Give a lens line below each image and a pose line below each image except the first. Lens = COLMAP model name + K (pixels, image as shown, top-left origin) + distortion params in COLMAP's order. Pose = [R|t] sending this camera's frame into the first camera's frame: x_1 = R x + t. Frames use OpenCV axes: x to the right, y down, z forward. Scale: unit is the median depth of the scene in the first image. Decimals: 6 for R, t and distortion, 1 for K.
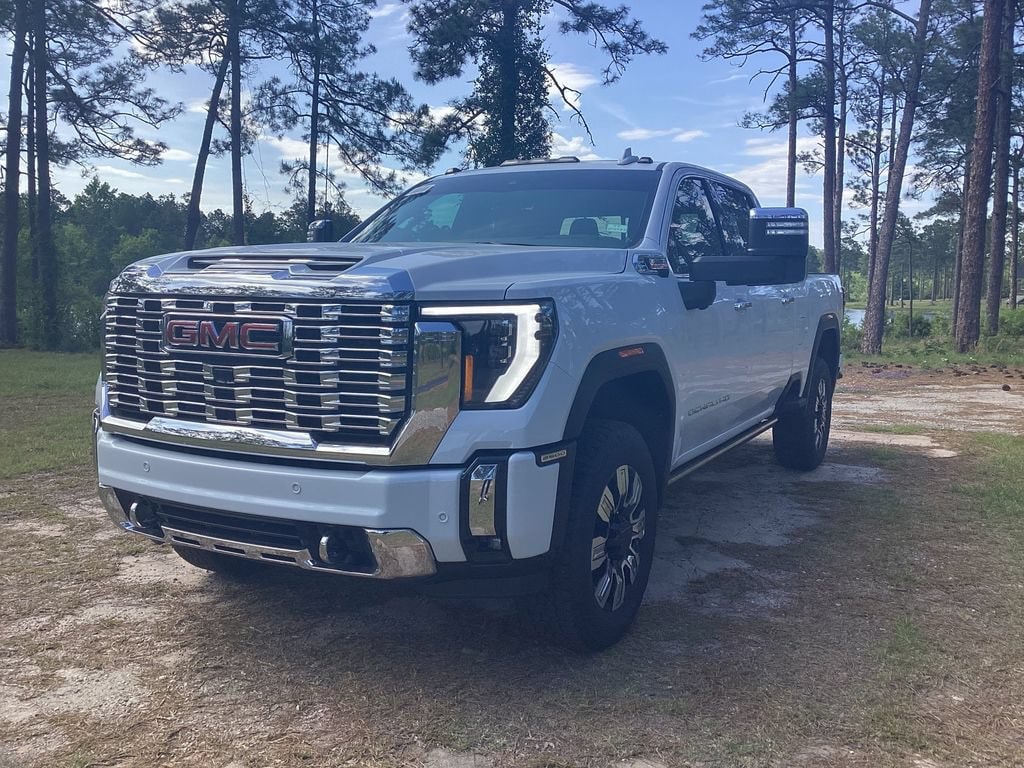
lens RADIAL K [[911.6, 0, 512.0], [0, 911.6, 384.0], [0, 0, 1]] dist [0.009462, 0.000398]
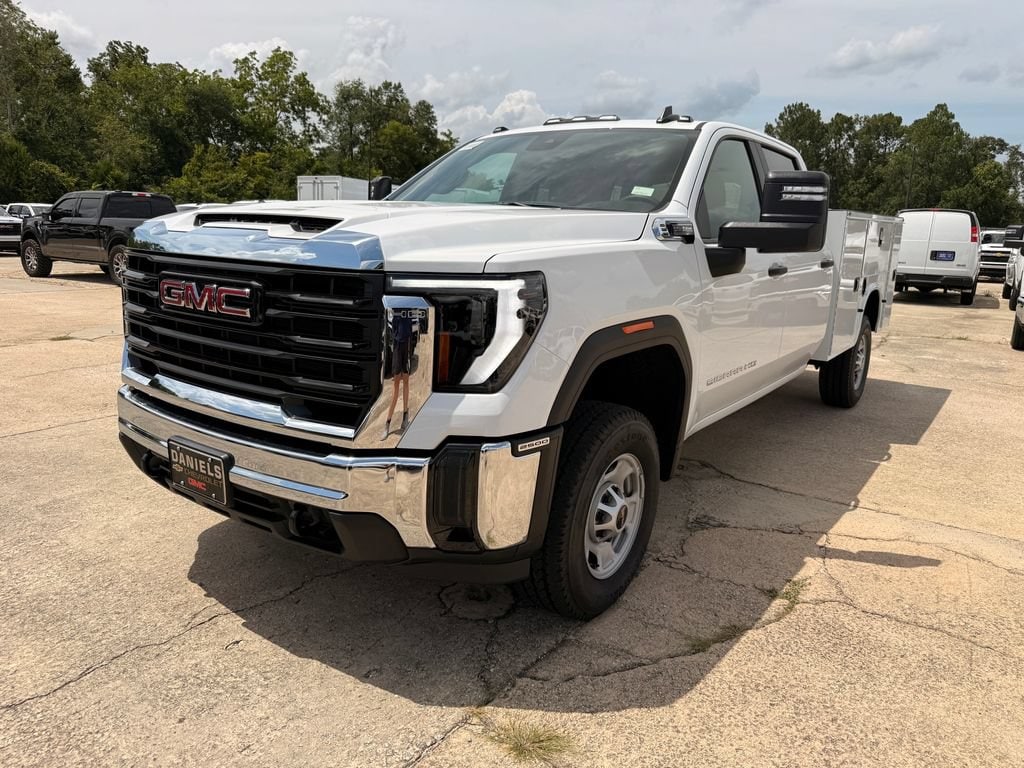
lens RADIAL K [[735.4, 0, 512.0], [0, 735.4, 384.0], [0, 0, 1]] dist [0.006995, -0.006224]
pose [[0.992276, 0.049283, -0.113842, 0.104261], [-0.037473, 0.993908, 0.103644, -0.057553], [0.118257, -0.098577, 0.988078, 0.263791]]
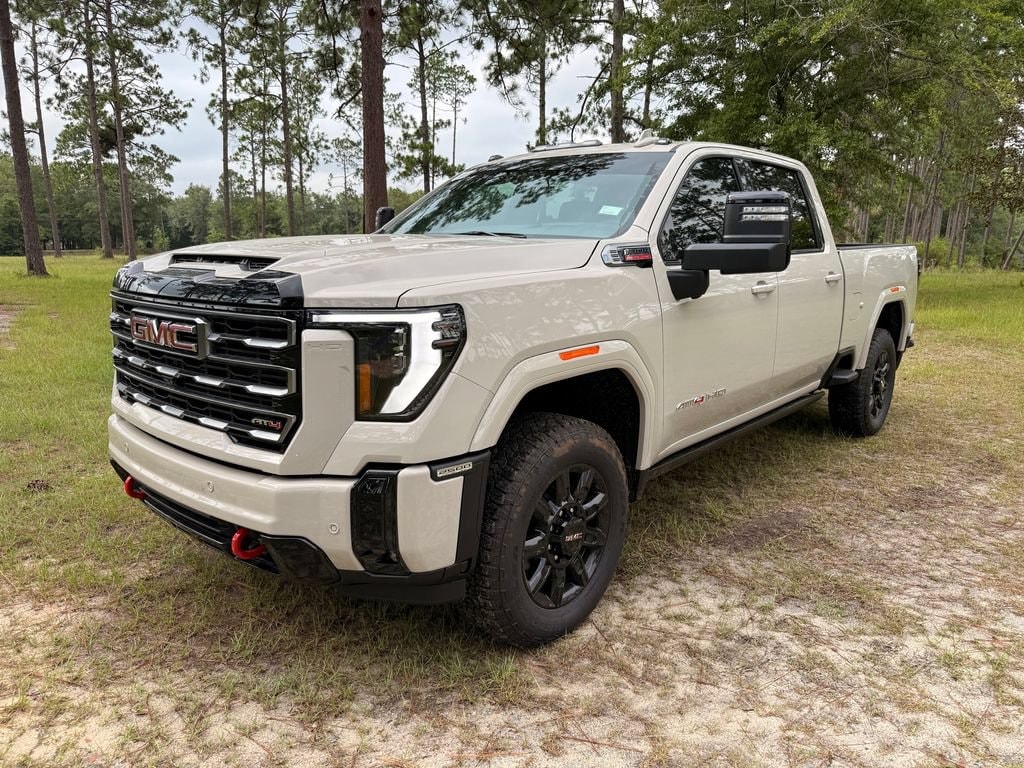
lens RADIAL K [[735.4, 0, 512.0], [0, 735.4, 384.0], [0, 0, 1]] dist [0.006995, -0.006224]
pose [[0.977222, 0.035520, -0.209226, 0.260444], [-0.017935, 0.996190, 0.085350, -0.076999], [0.211460, -0.079653, 0.974135, 0.265072]]
